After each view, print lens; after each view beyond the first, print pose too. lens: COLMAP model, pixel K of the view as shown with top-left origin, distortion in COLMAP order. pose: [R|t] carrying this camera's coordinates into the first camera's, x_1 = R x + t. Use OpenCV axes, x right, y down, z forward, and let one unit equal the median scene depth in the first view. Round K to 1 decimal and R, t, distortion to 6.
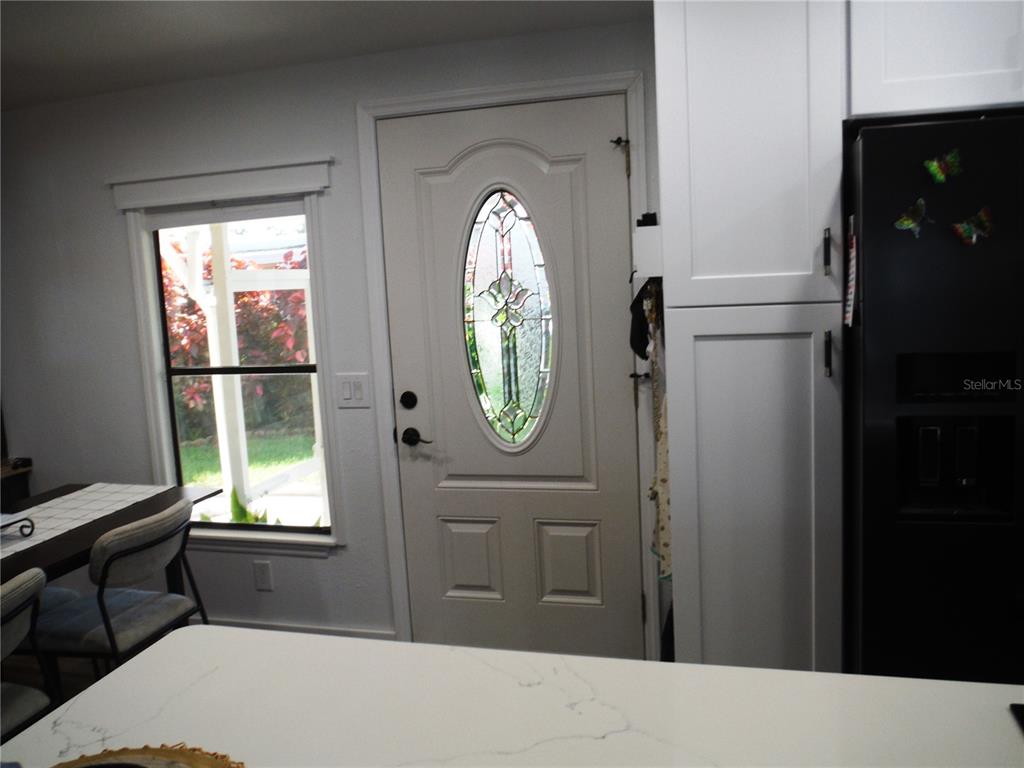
lens RADIAL K [[835.9, 0, 507.4], [0, 835.9, 369.7], [0, 0, 1]] dist [-0.068711, 0.023827]
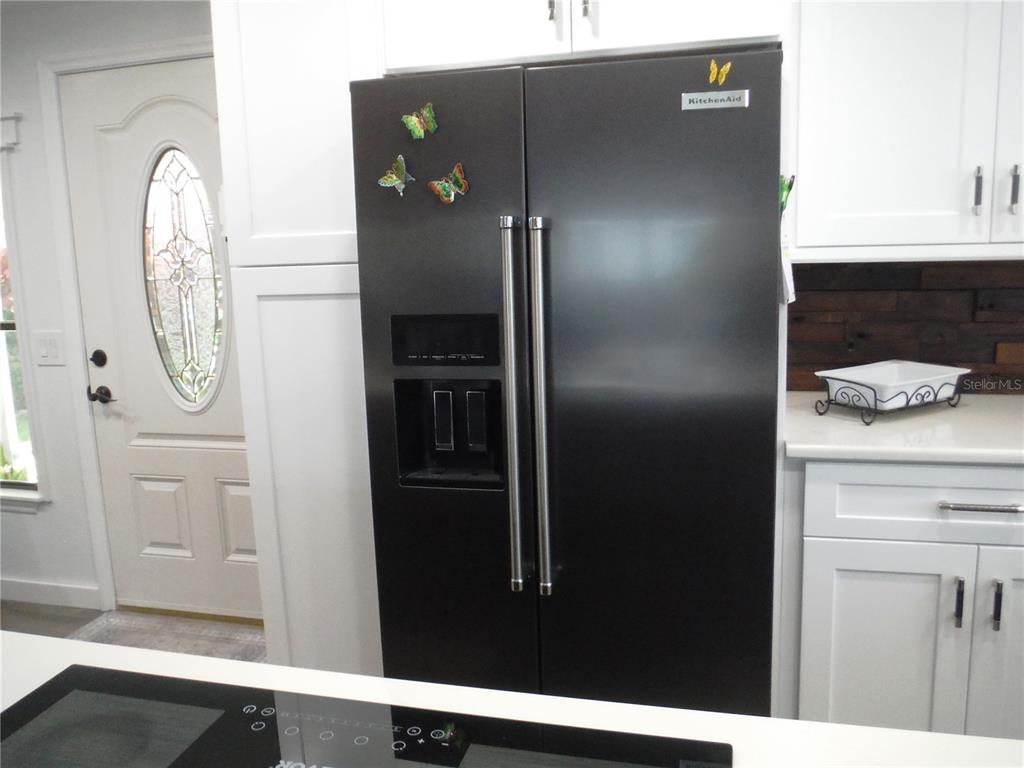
lens RADIAL K [[835.9, 0, 507.4], [0, 835.9, 369.7], [0, 0, 1]] dist [-0.068711, 0.023827]
pose [[0.999734, 0.014894, 0.017588, 0.367105], [-0.015612, 0.999018, 0.041458, 0.001413], [-0.016954, -0.041722, 0.998985, 0.003532]]
